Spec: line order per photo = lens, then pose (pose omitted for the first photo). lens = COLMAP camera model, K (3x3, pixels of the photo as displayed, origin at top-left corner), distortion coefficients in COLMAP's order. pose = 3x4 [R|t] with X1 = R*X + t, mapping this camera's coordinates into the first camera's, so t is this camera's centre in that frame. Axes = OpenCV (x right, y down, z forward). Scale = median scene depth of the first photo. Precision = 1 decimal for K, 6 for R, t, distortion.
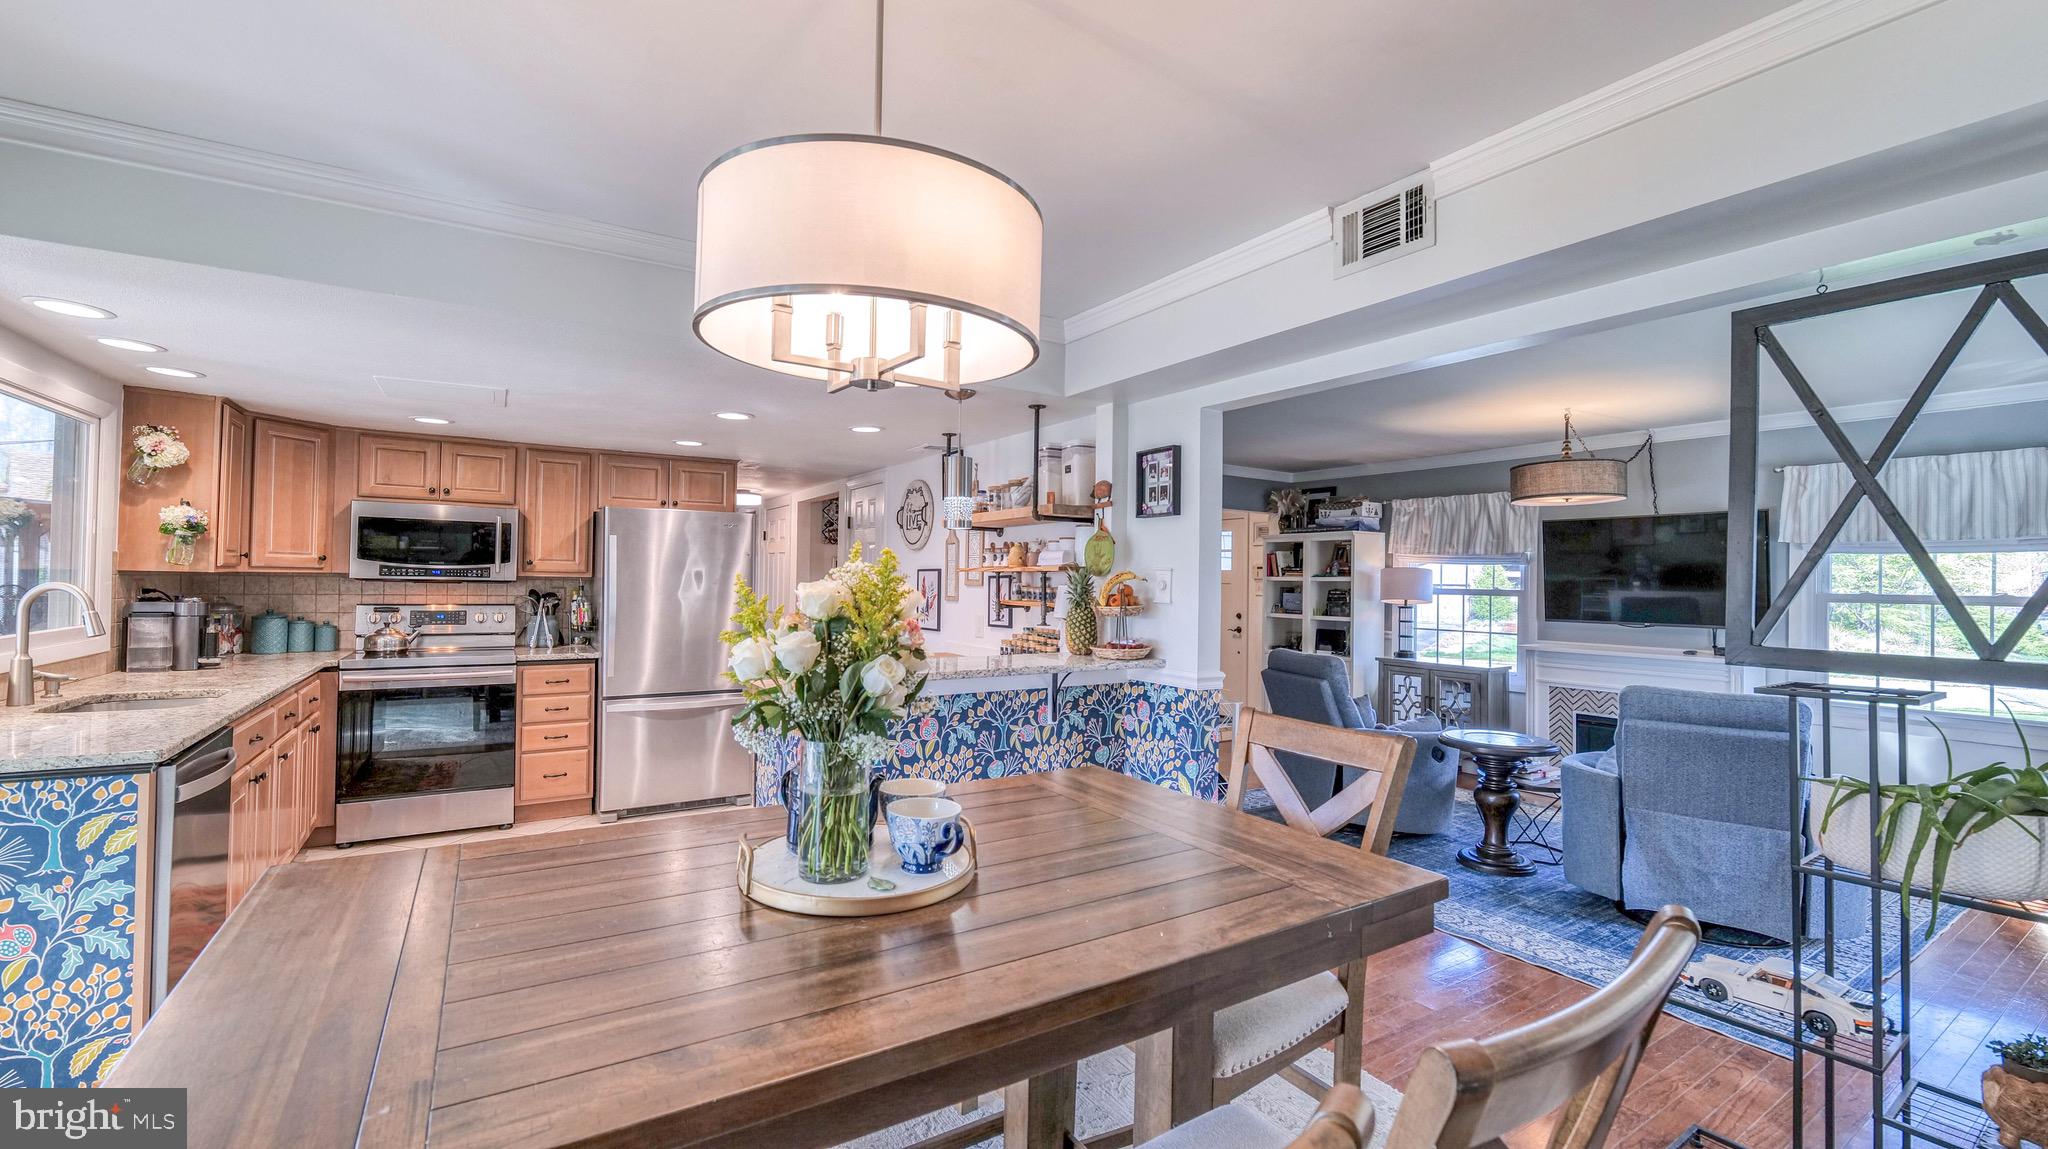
lens RADIAL K [[830.5, 0, 1014.6], [0, 830.5, 570.8], [0, 0, 1]] dist [-0.011012, 0.000109]
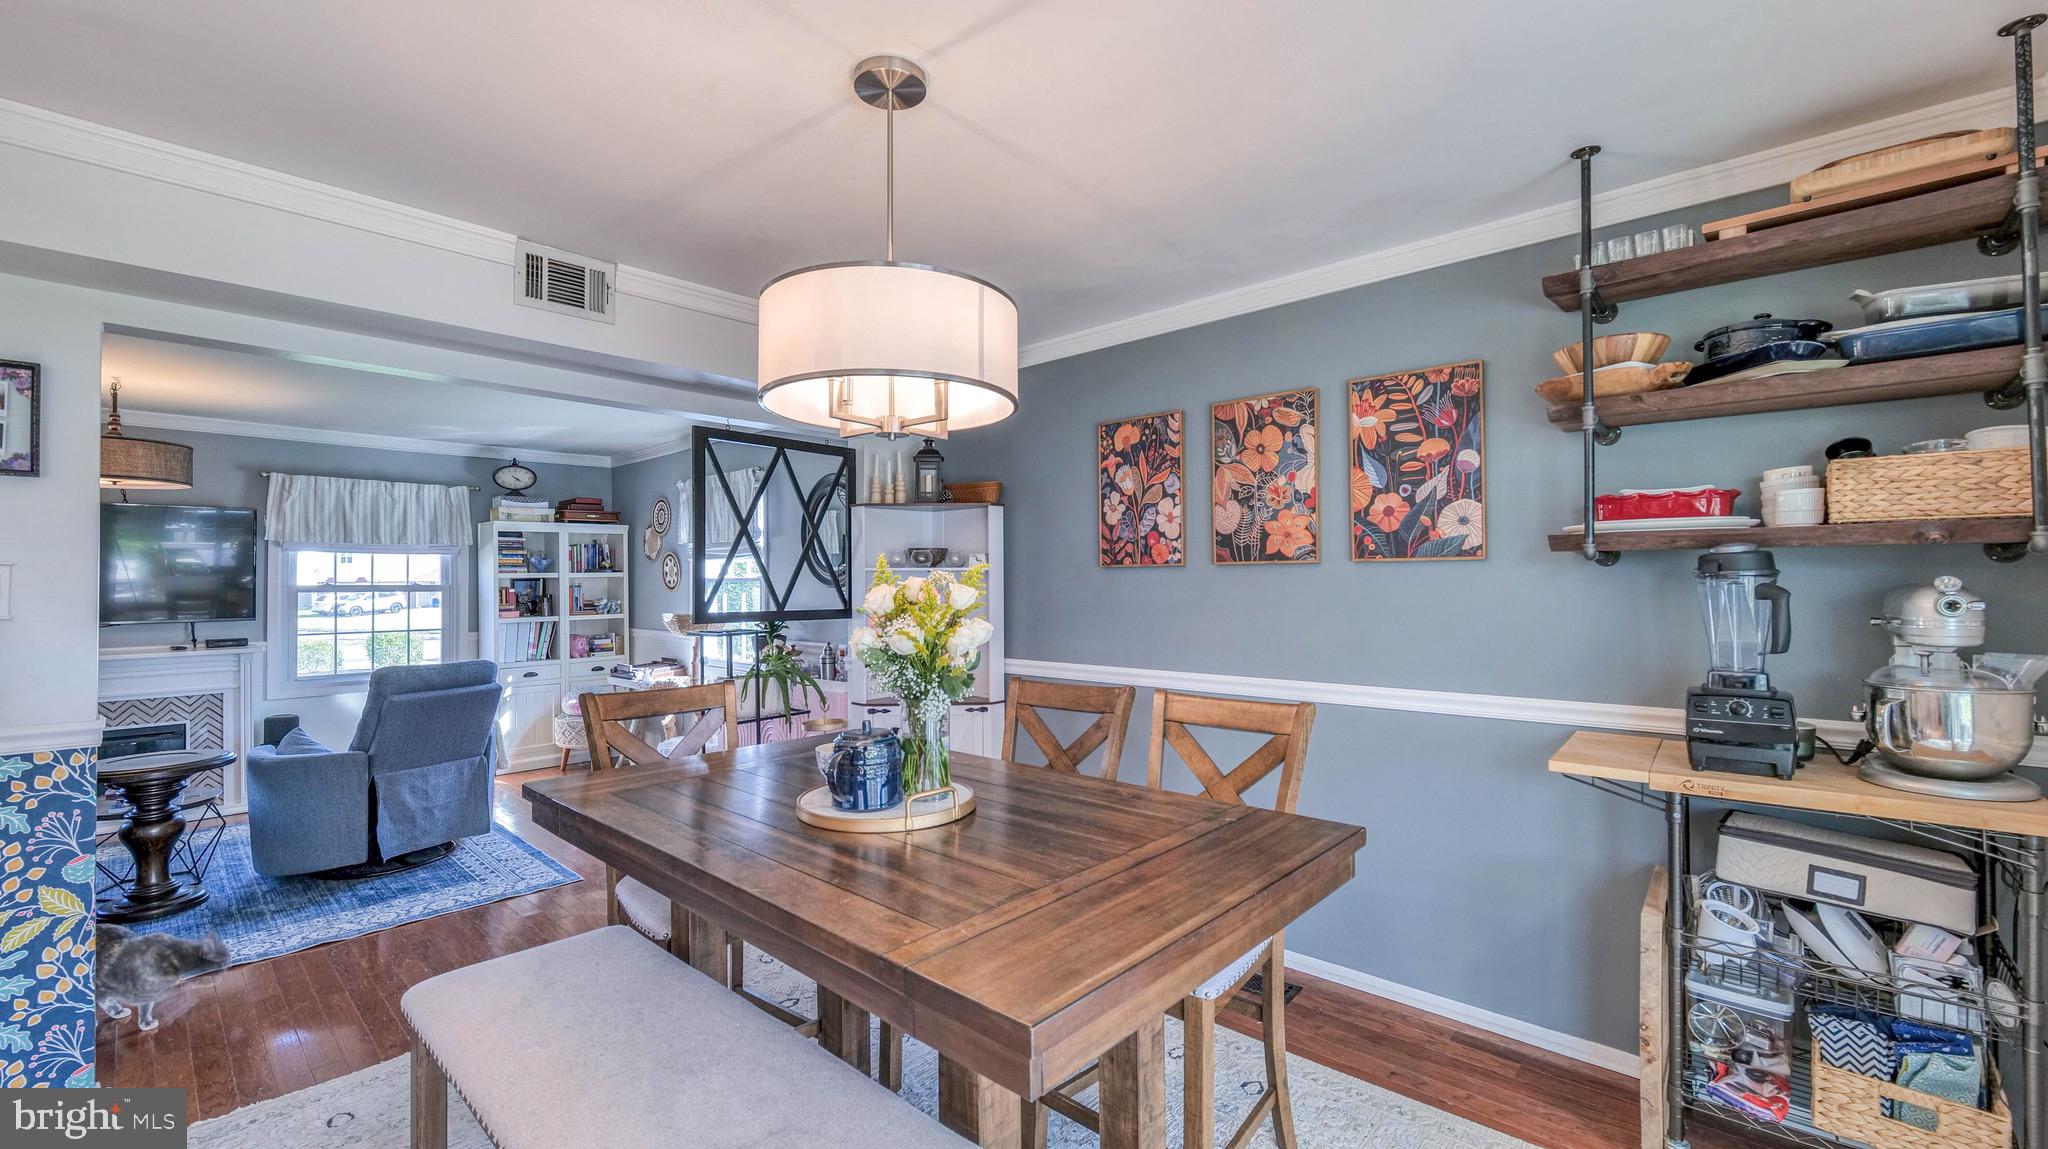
lens RADIAL K [[830.5, 0, 1018.6], [0, 830.5, 568.1], [0, 0, 1]] dist [-0.011012, 0.000109]
pose [[-0.268546, 0.002741, 0.963263, -0.437900], [-0.012032, 0.999908, -0.006200, -0.001674], [-0.963192, -0.013255, -0.268489, 0.338363]]
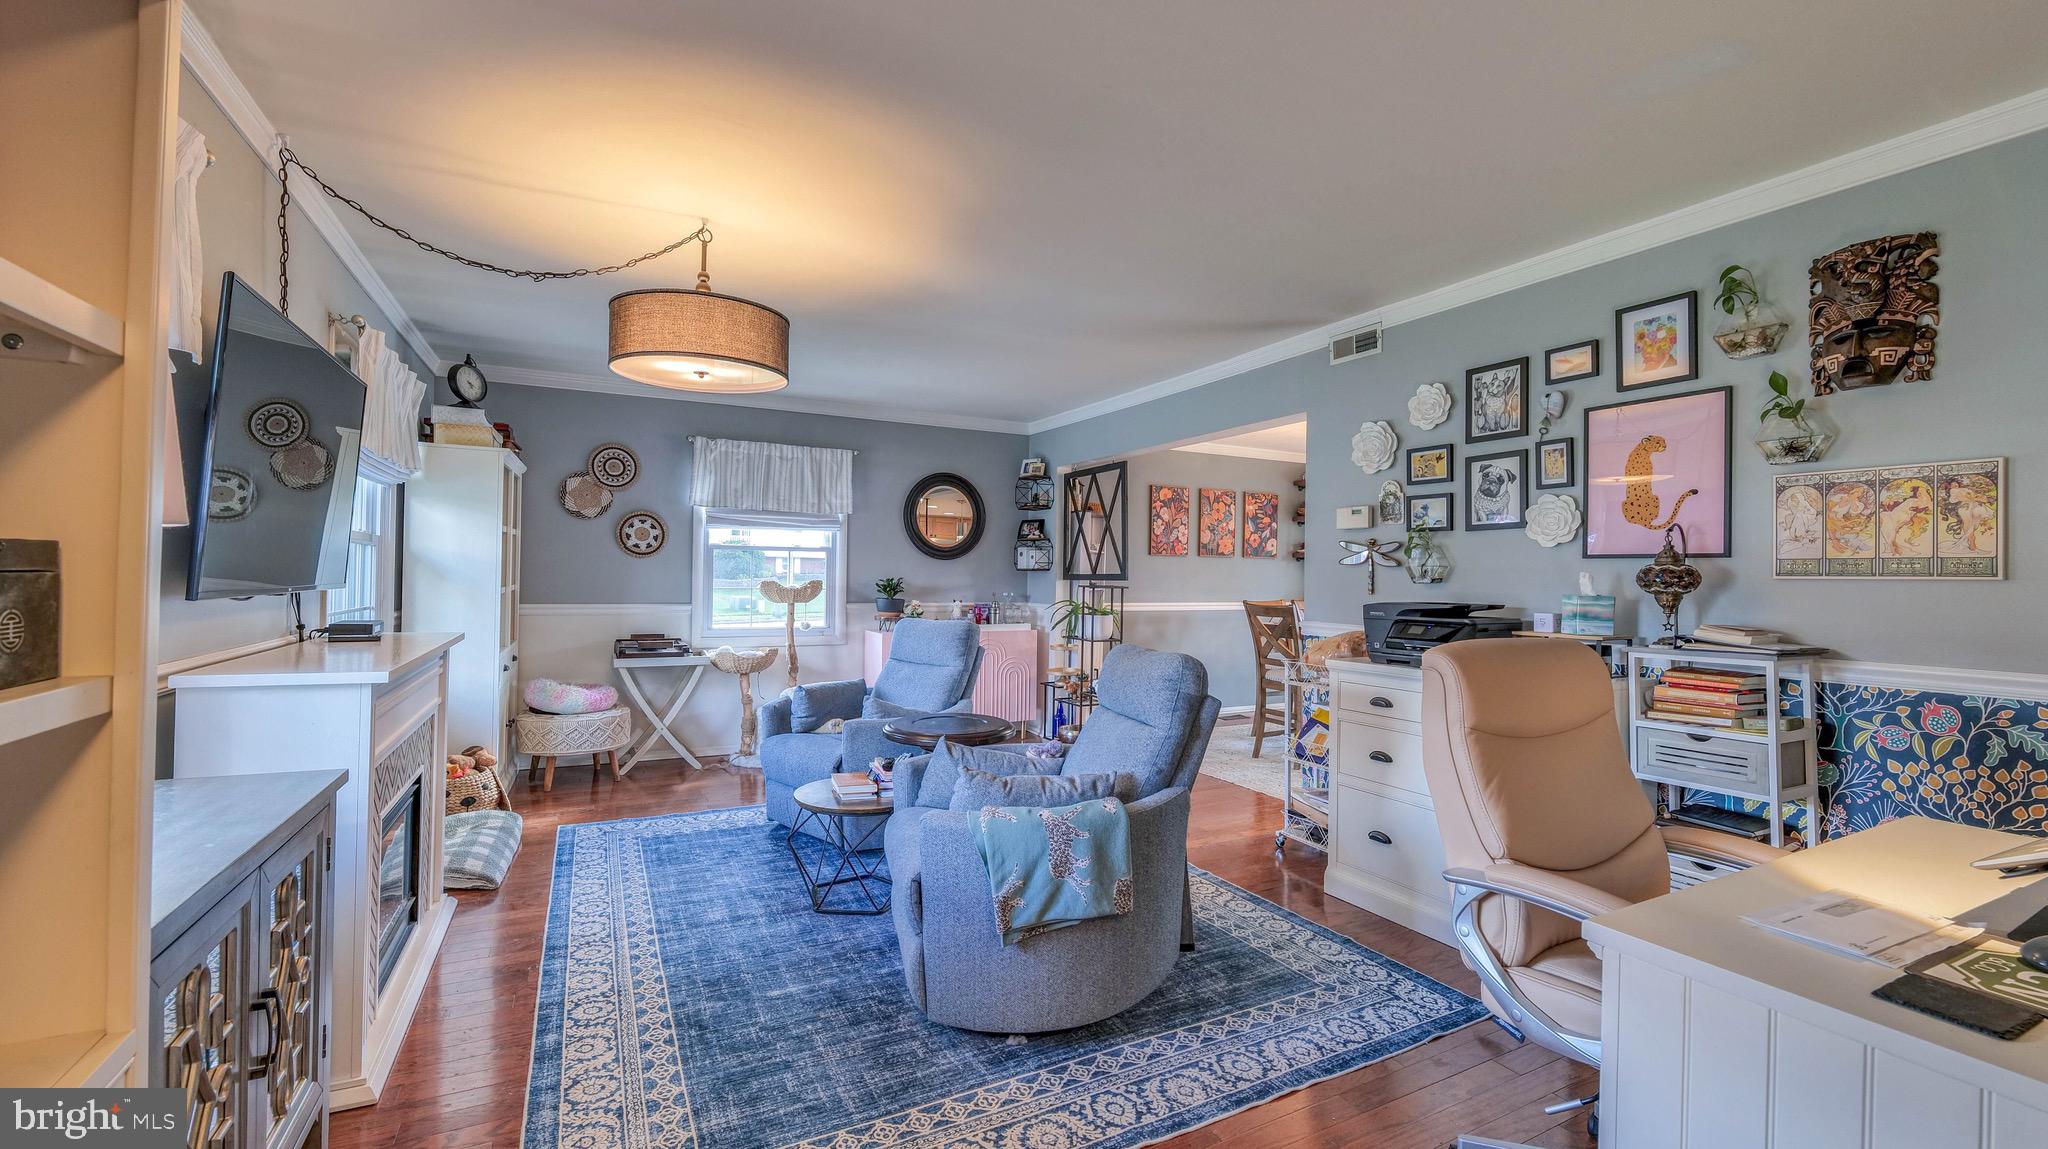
lens RADIAL K [[830.5, 0, 1023.4], [0, 830.5, 568.4], [0, 0, 1]] dist [-0.011012, 0.000109]
pose [[-0.996506, -0.030745, 0.077653, 0.424946], [-0.032138, 0.999343, -0.016748, 0.054061], [-0.077087, -0.019185, -0.996840, 1.696196]]
